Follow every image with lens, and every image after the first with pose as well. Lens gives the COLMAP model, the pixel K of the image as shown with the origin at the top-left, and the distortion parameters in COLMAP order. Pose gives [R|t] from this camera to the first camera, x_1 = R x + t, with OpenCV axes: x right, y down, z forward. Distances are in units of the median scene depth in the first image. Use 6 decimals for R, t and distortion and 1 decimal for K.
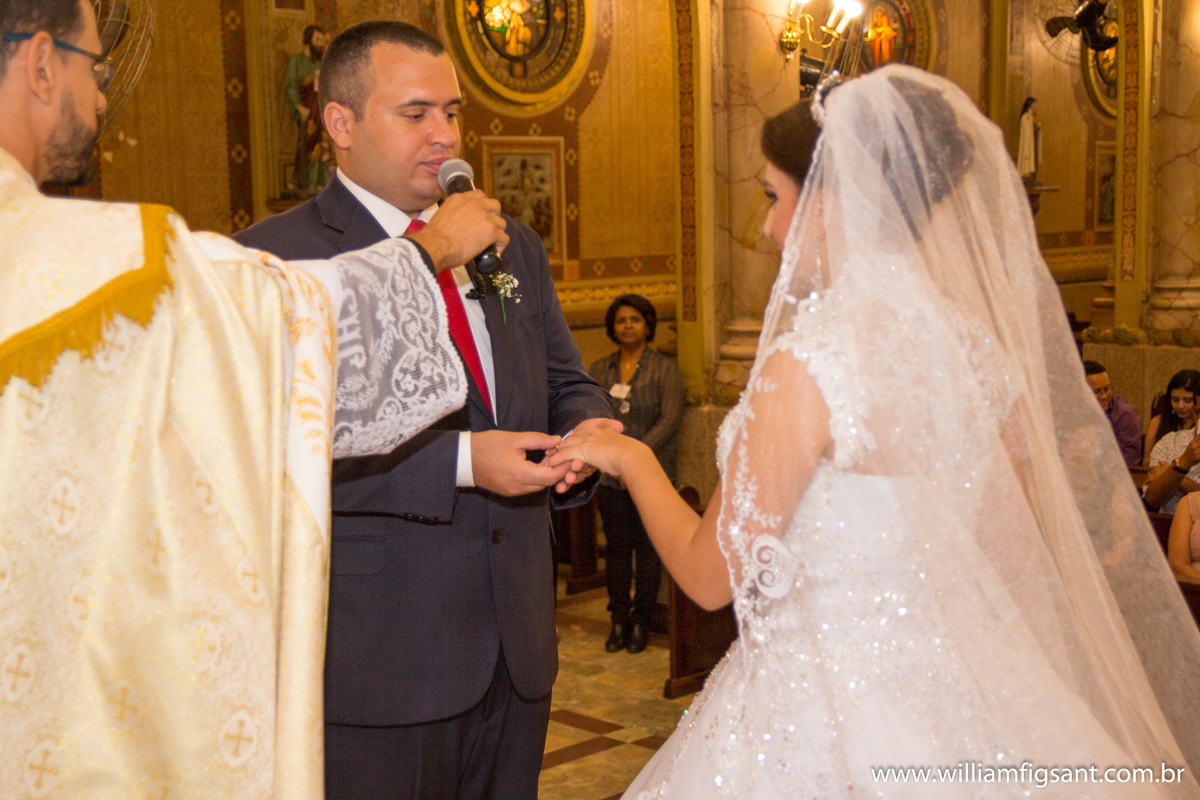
lens RADIAL K [[1788.7, 0, 591.9], [0, 1788.7, 412.2], [0, 0, 1]] dist [0.101425, 0.000000]
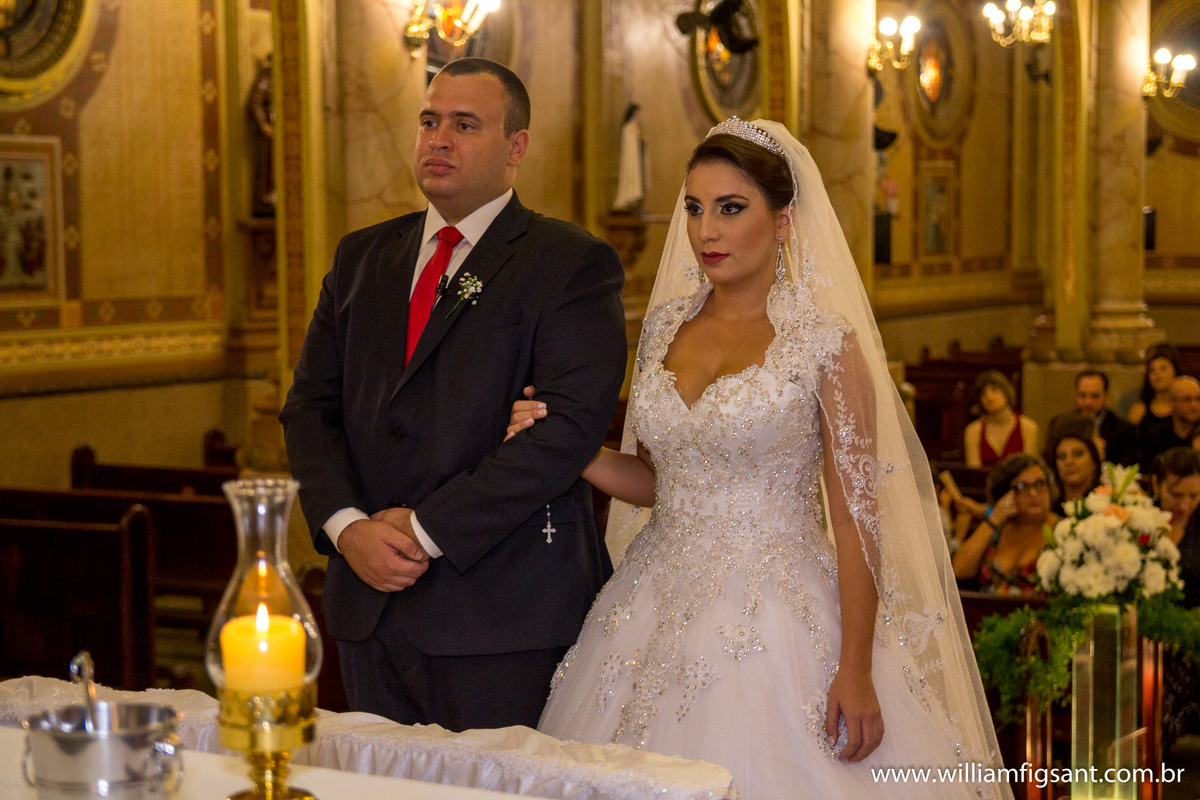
lens RADIAL K [[2614.8, 0, 609.6], [0, 2614.8, 396.3], [0, 0, 1]] dist [0.248159, 0.000000]
pose [[0.967925, -0.003298, 0.251217, -0.073203], [0.017143, 0.998450, -0.052945, 0.017975], [-0.250653, 0.055554, 0.966482, -0.129210]]
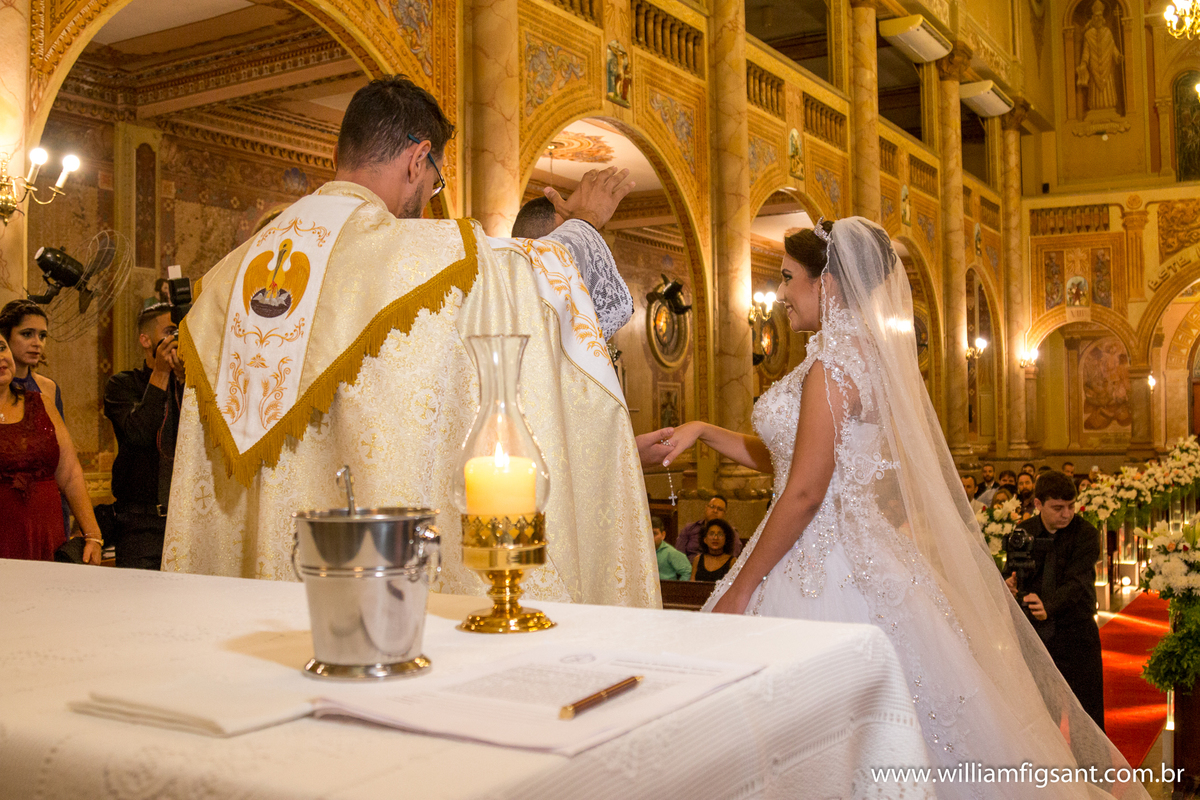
lens RADIAL K [[1290.7, 0, 603.5], [0, 1290.7, 396.4], [0, 0, 1]] dist [-0.112492, 0.000000]
pose [[0.965677, 0.013075, 0.259415, -0.067098], [0.026653, 0.988472, -0.149037, 0.033215], [-0.258374, 0.150836, 0.954197, -0.036802]]
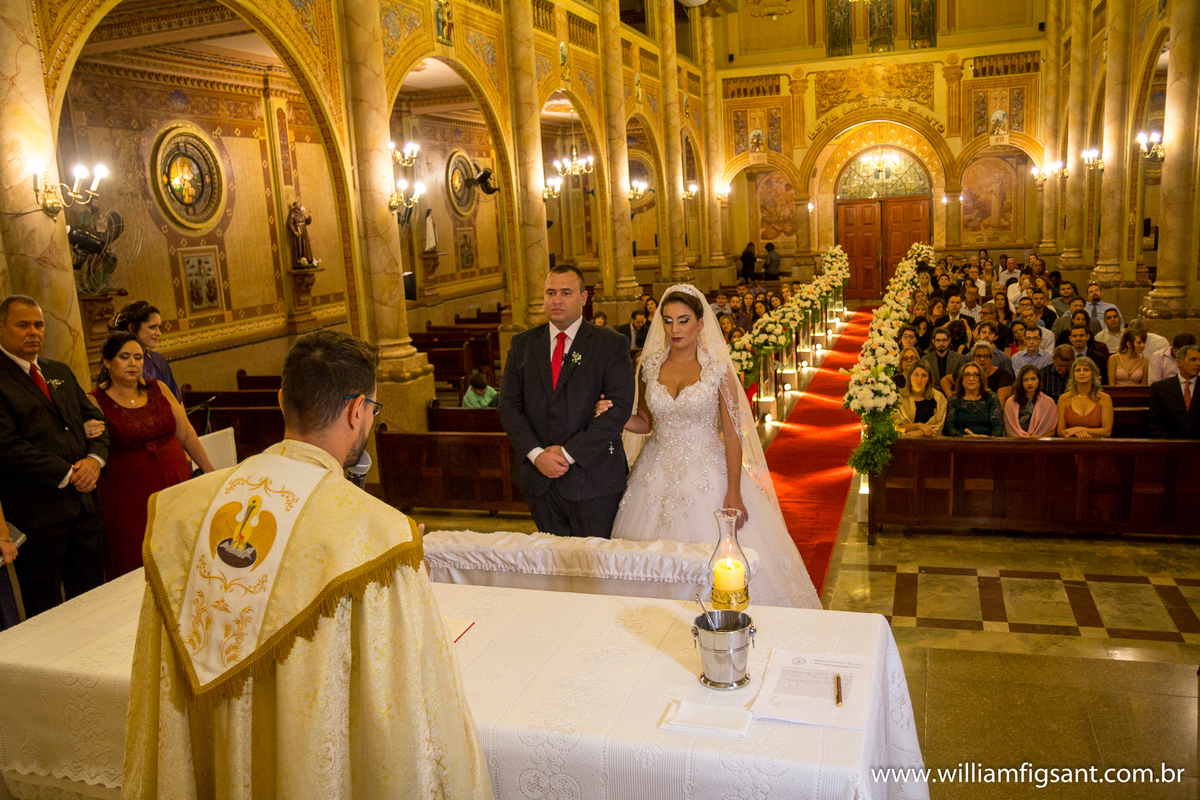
lens RADIAL K [[1003.8, 0, 594.5], [0, 1003.8, 398.4], [0, 0, 1]] dist [-0.069996, 0.010612]
pose [[0.885957, -0.116395, 0.448923, -0.151356], [0.099096, 0.993149, 0.061933, -0.021792], [-0.453056, -0.010383, 0.891421, -0.091301]]
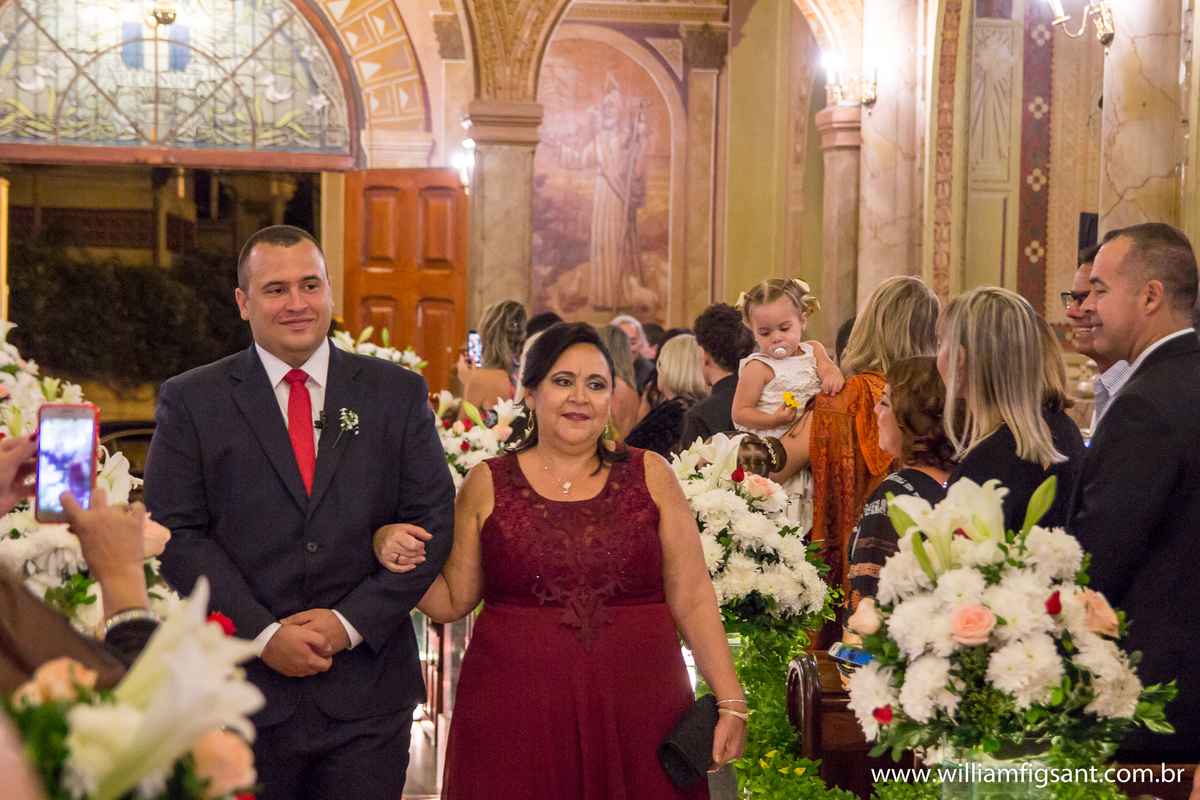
lens RADIAL K [[3261.5, 0, 600.3], [0, 3261.5, 403.4], [0, 0, 1]] dist [0.310829, 0.000000]
pose [[0.560395, 0.015298, 0.828084, 0.167184], [0.070492, 0.995320, -0.066092, -0.007004], [-0.825220, 0.095412, 0.556694, 0.441372]]
